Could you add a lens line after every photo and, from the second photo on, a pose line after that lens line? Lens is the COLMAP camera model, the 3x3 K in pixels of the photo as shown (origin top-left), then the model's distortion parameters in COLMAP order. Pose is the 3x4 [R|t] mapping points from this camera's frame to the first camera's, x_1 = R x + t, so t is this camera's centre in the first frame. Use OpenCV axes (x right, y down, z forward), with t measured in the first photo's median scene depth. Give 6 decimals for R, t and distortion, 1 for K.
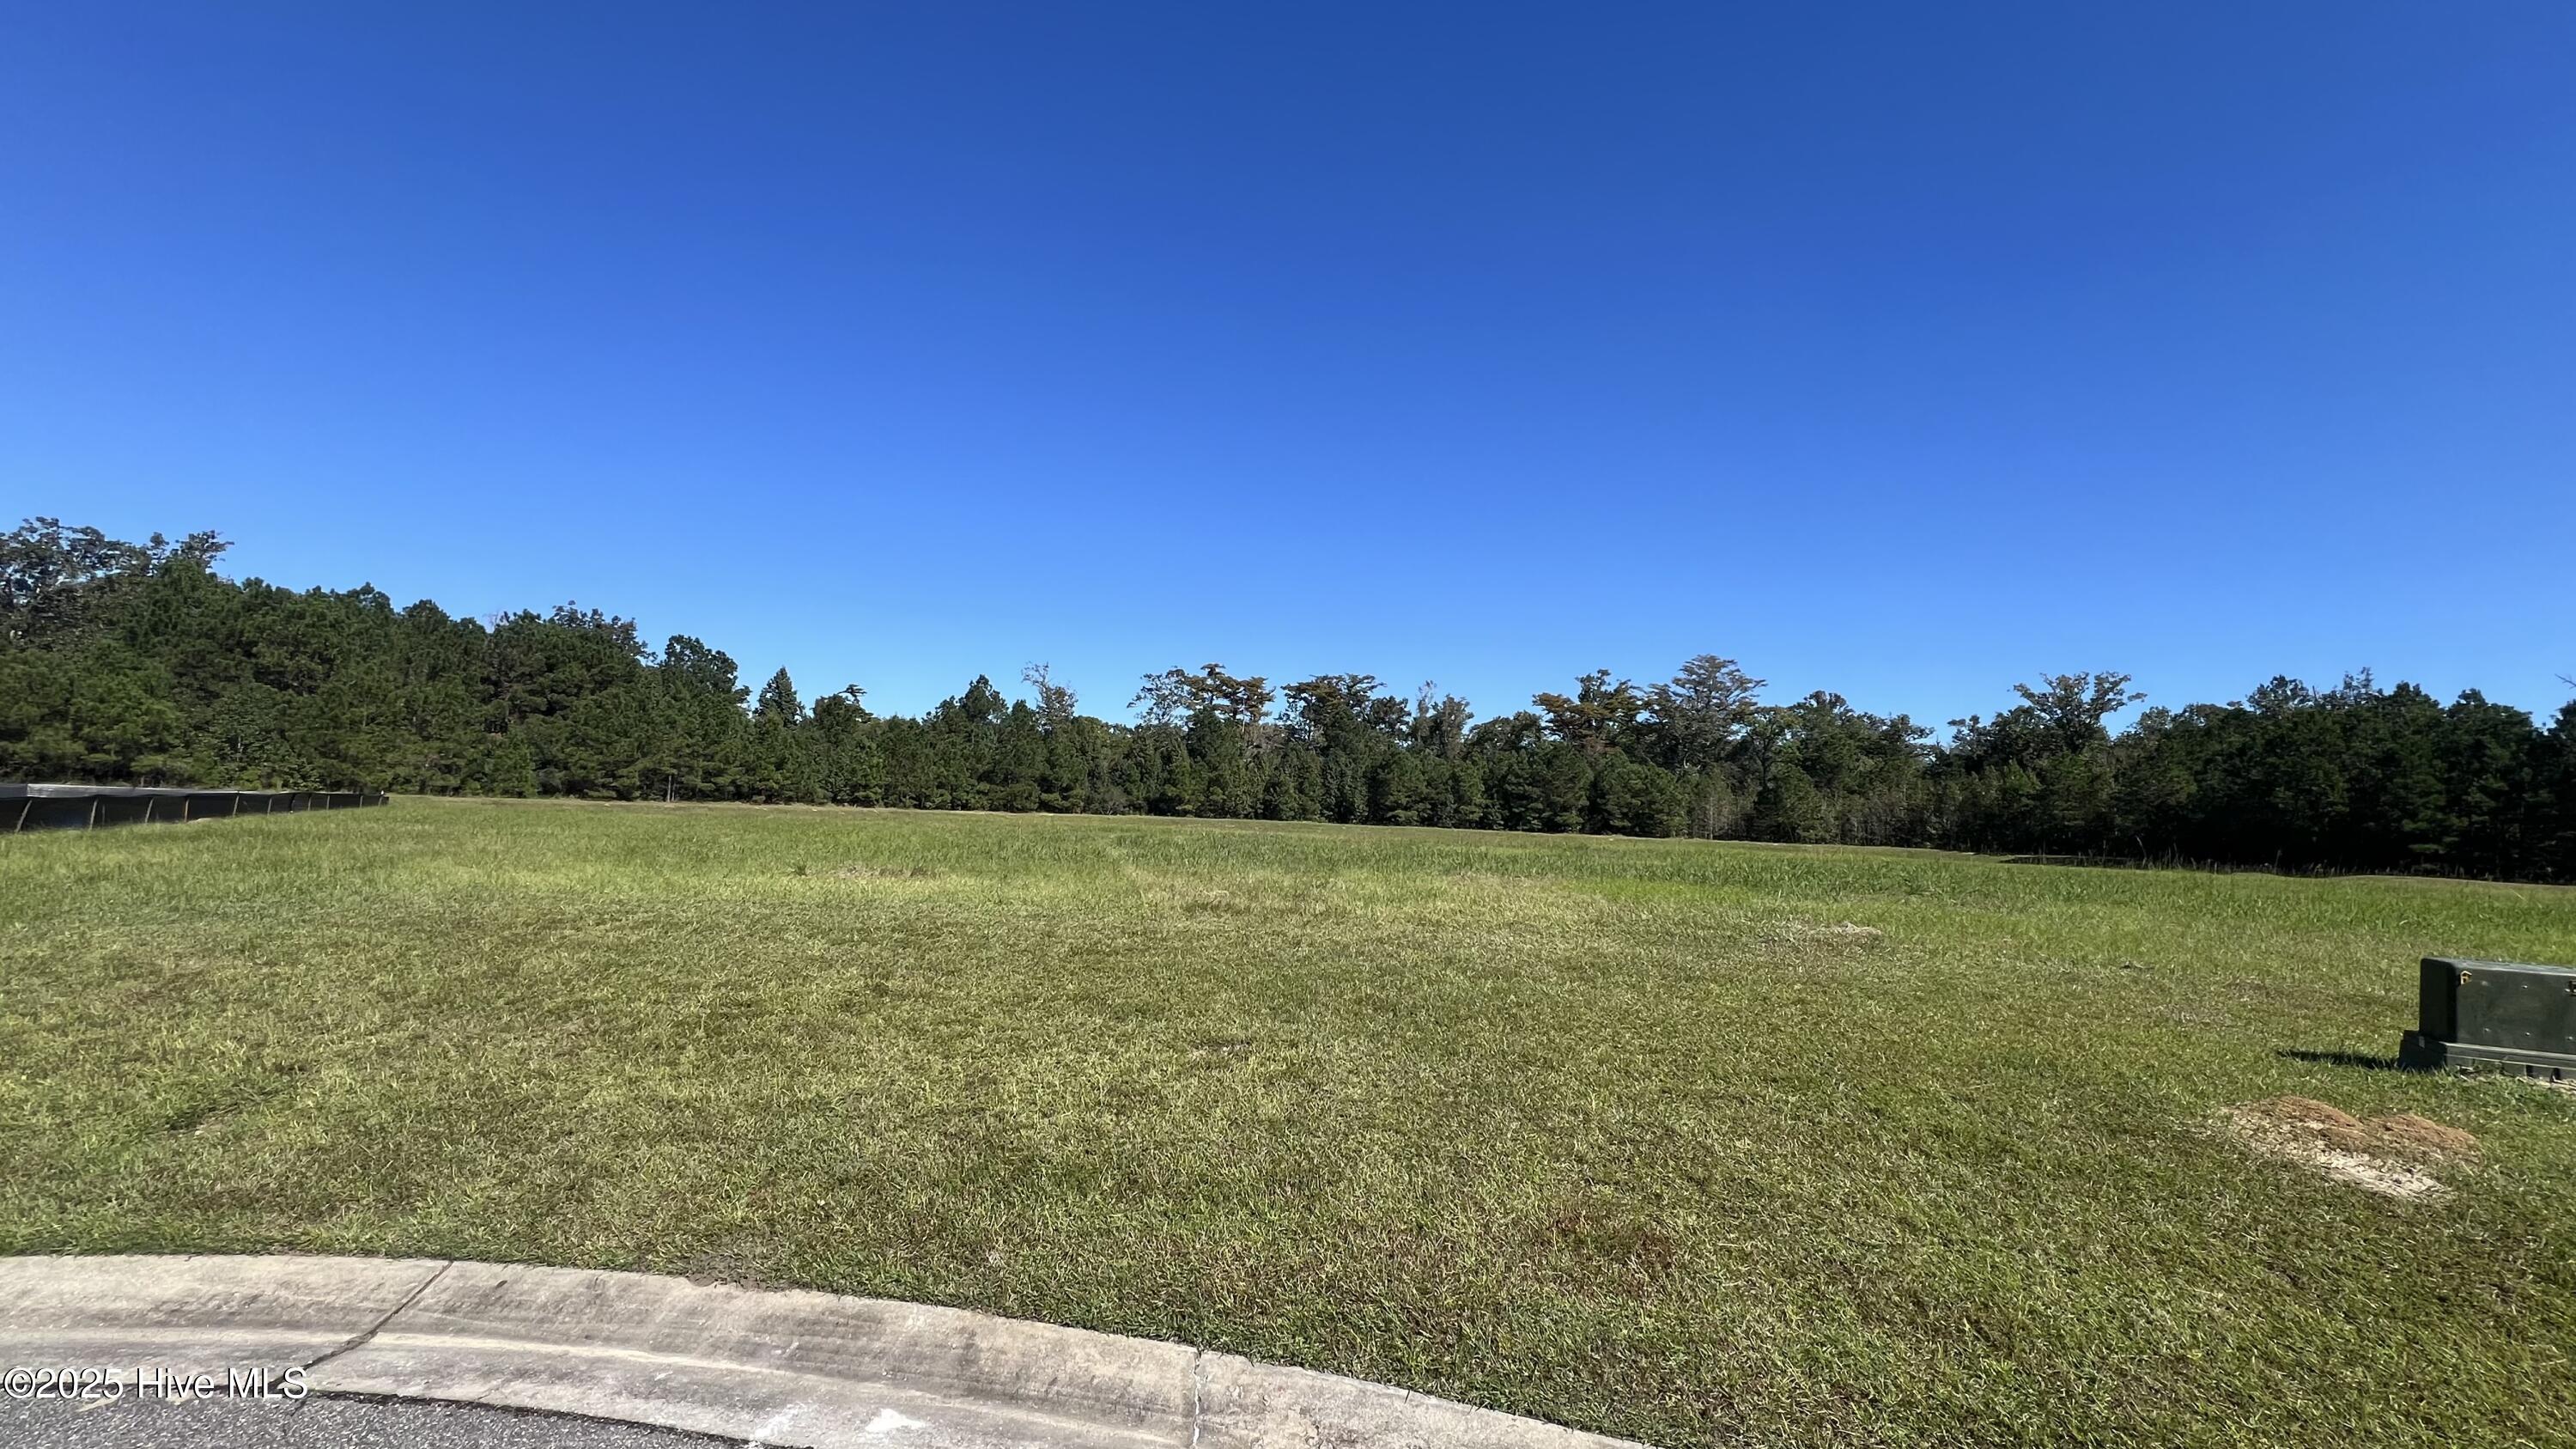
lens RADIAL K [[1025.8, 0, 1288.5], [0, 1025.8, 728.6], [0, 0, 1]] dist [-0.002444, 0.001086]
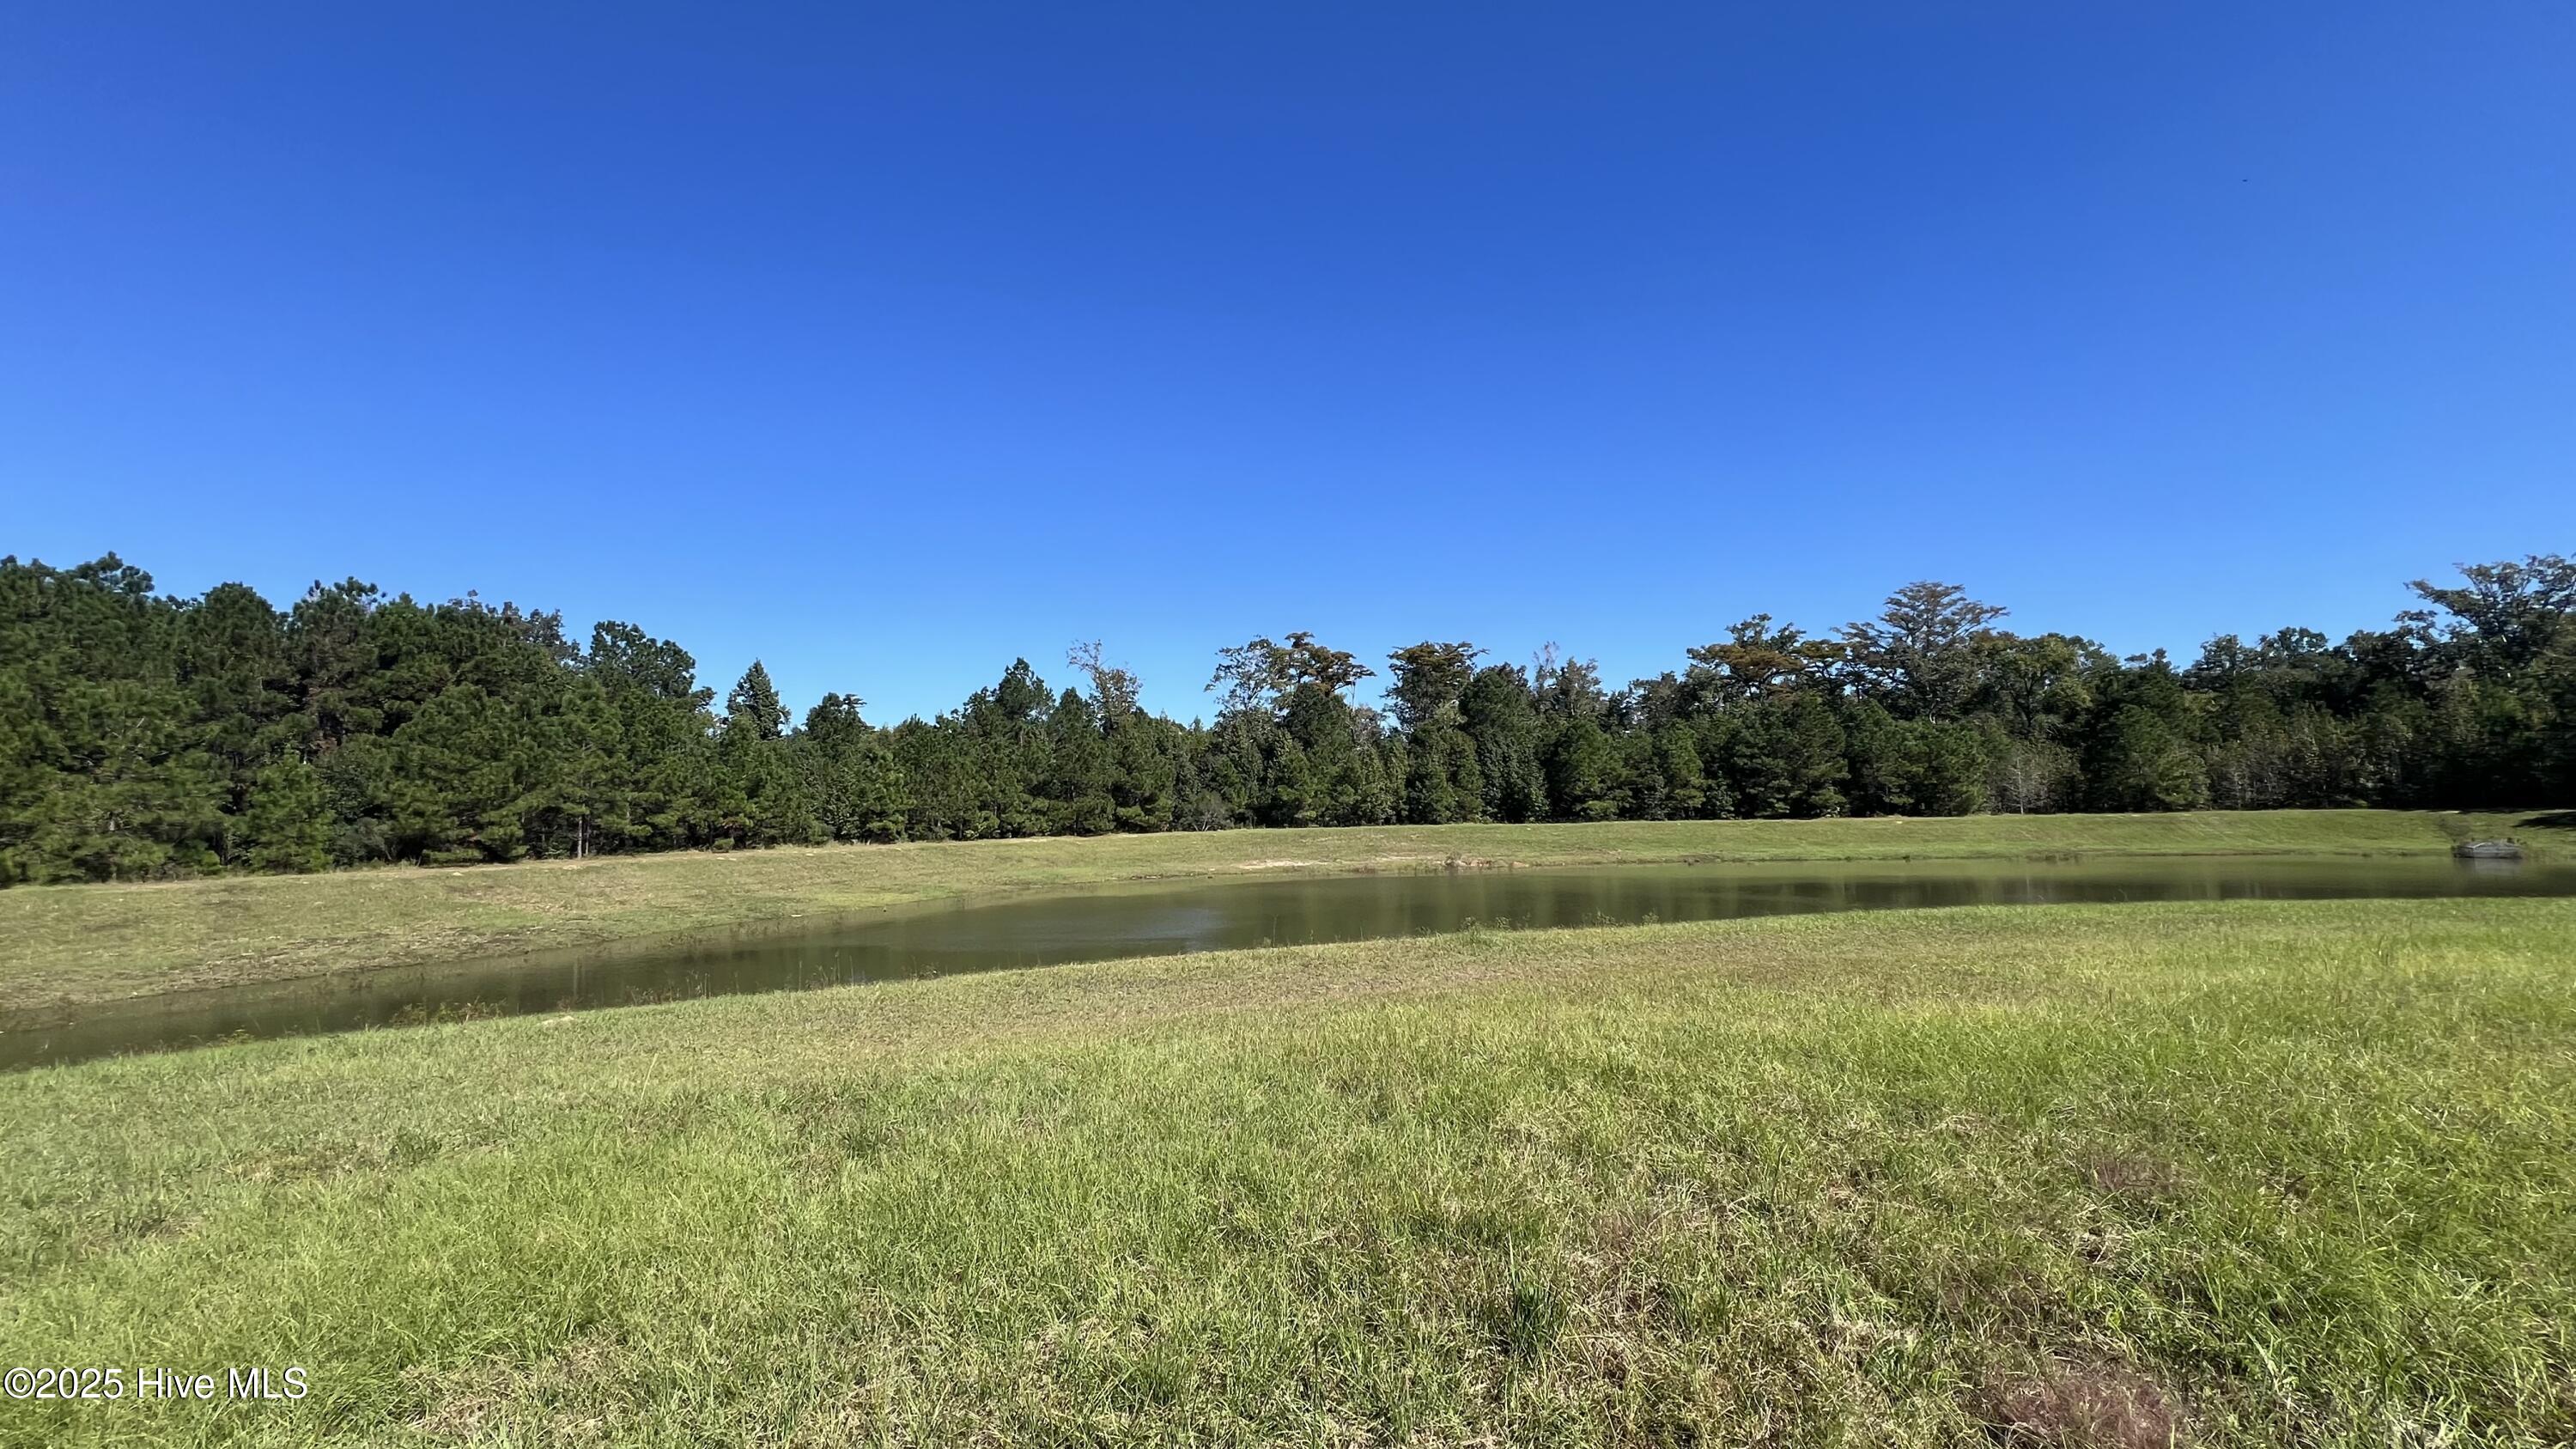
lens RADIAL K [[1023.5, 0, 1288.9], [0, 1023.5, 722.4], [0, 0, 1]] dist [-0.001980, 0.000740]
pose [[0.998111, -0.061338, 0.003373, -0.114092], [0.061347, 0.998113, -0.002594, 0.011193], [-0.003207, 0.002796, 0.999991, 0.257342]]
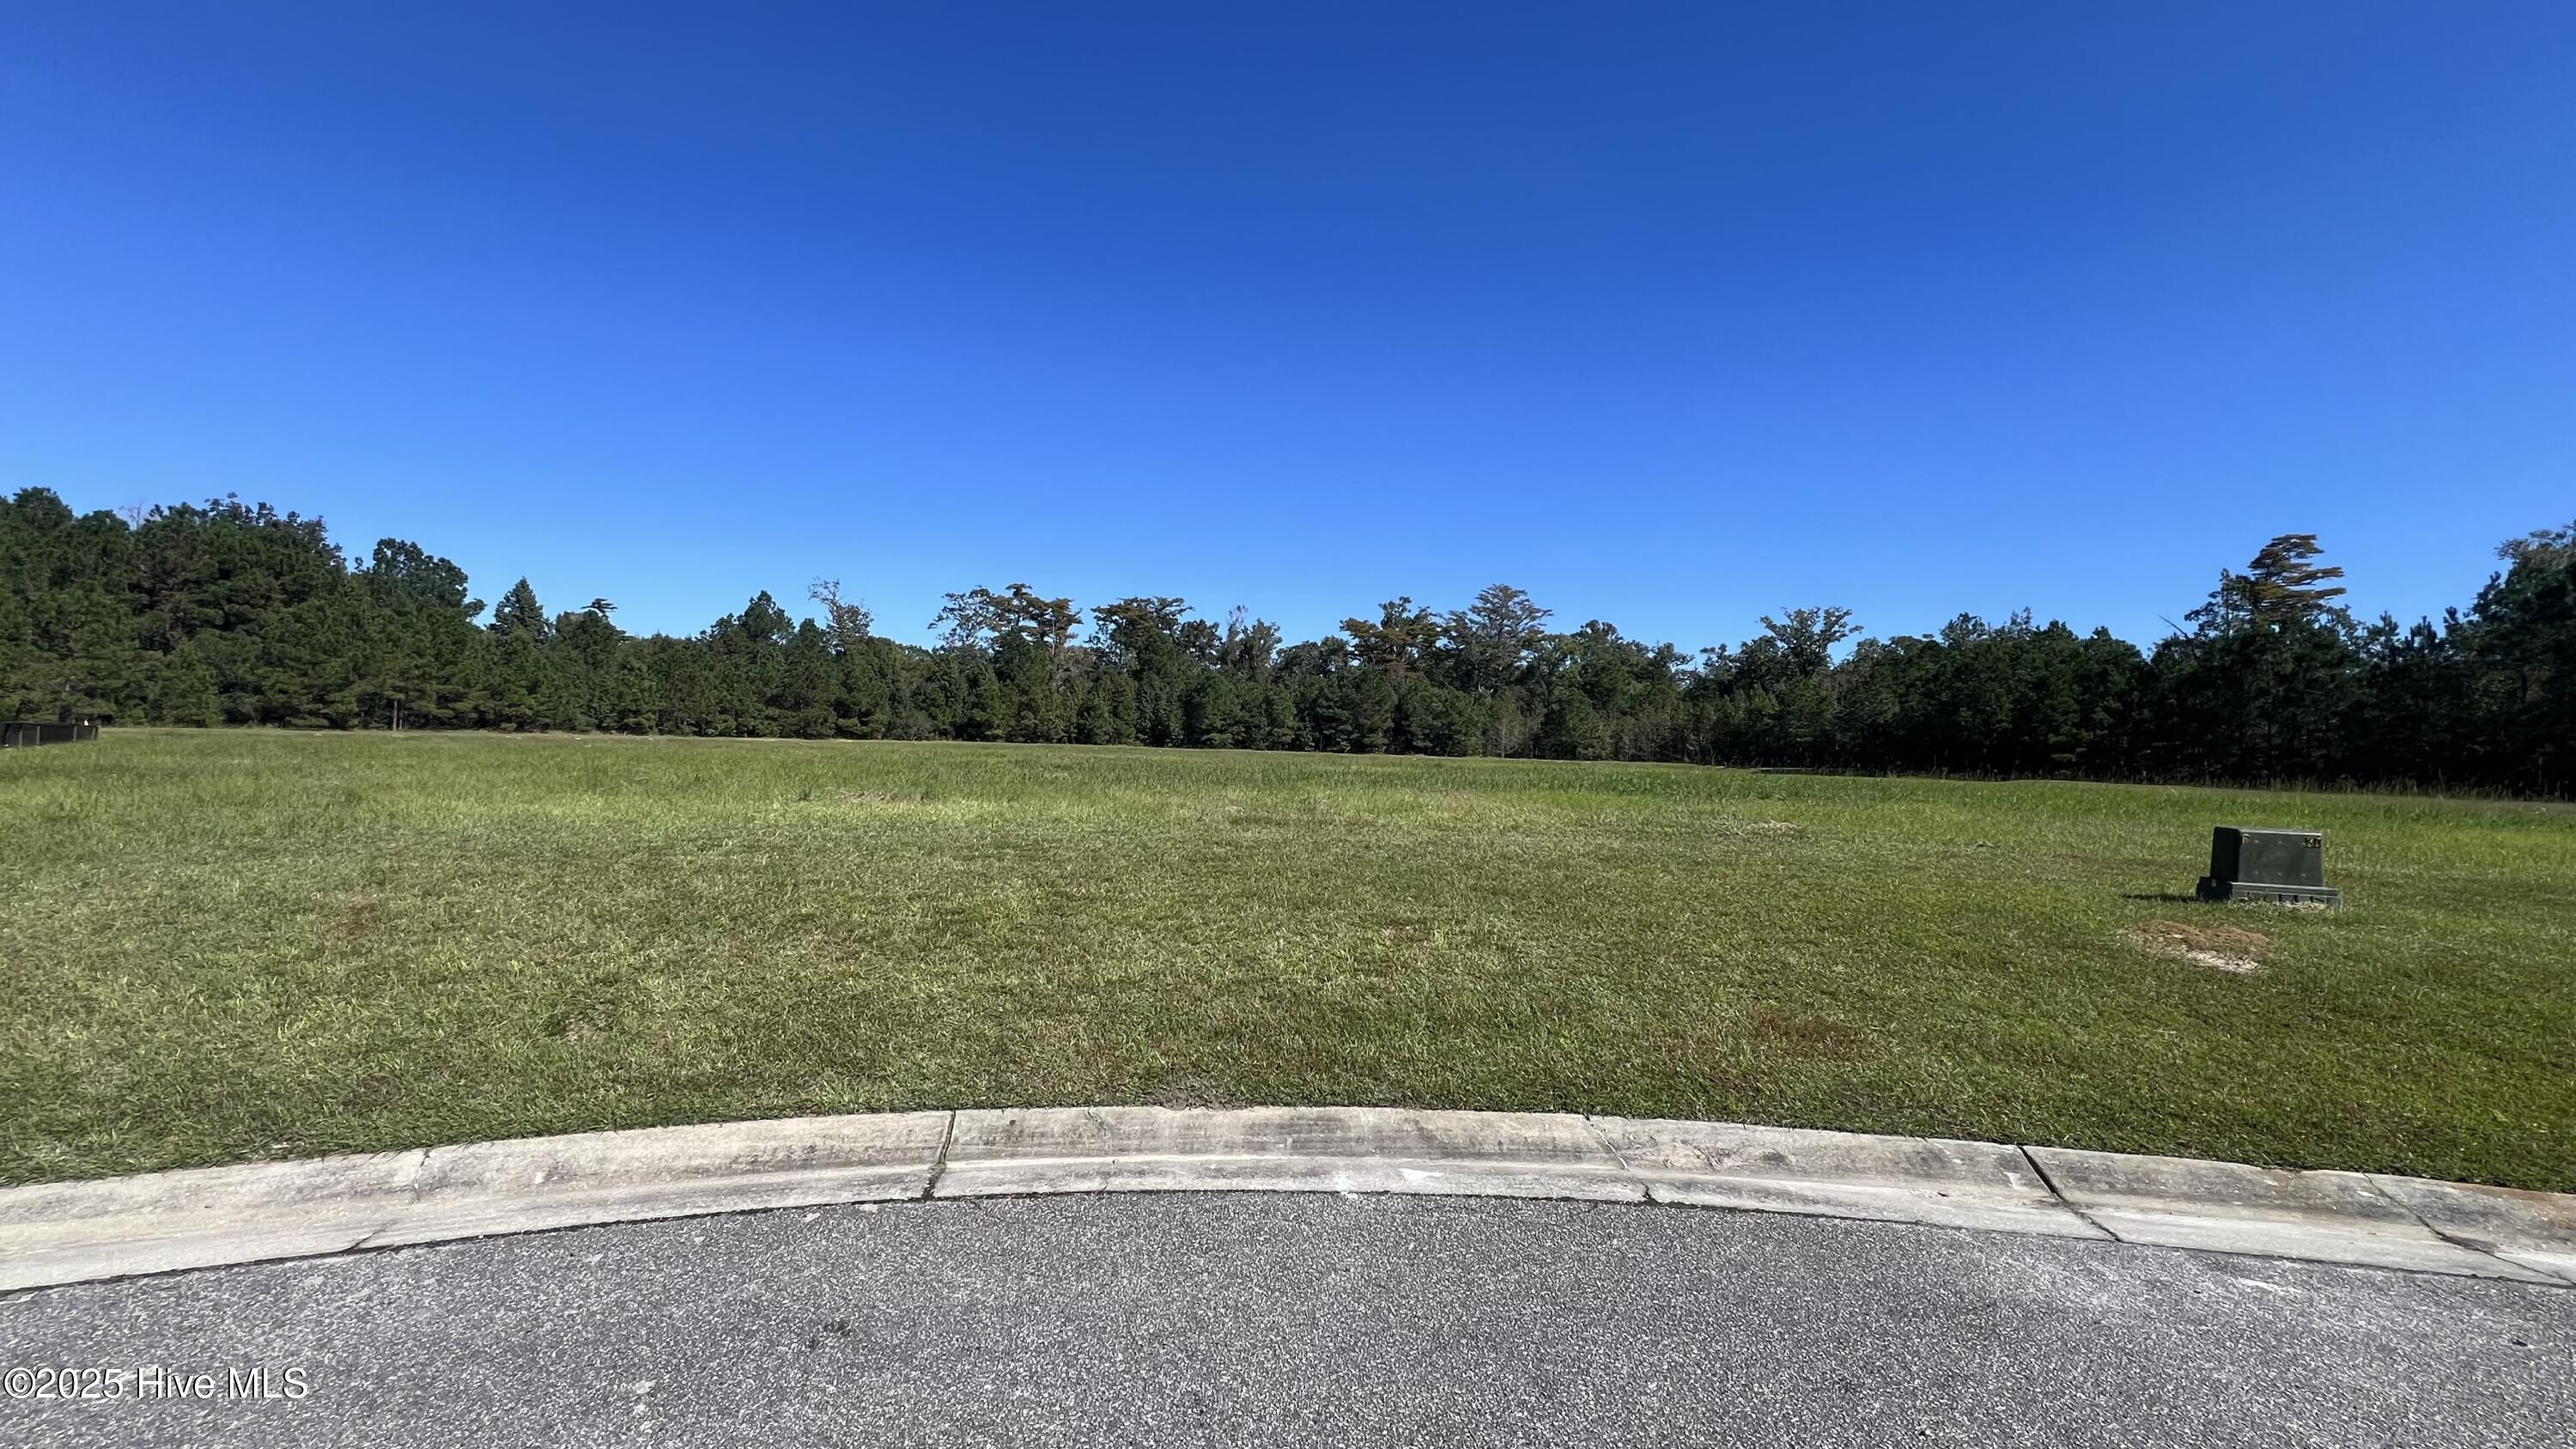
lens RADIAL K [[1025.8, 0, 1288.5], [0, 1025.8, 728.6], [0, 0, 1]] dist [-0.002444, 0.001086]
pose [[0.980790, -0.007495, 0.194924, -0.017783], [-0.007082, 0.997235, 0.073975, -0.000497], [-0.194940, -0.073935, 0.978025, -0.005894]]
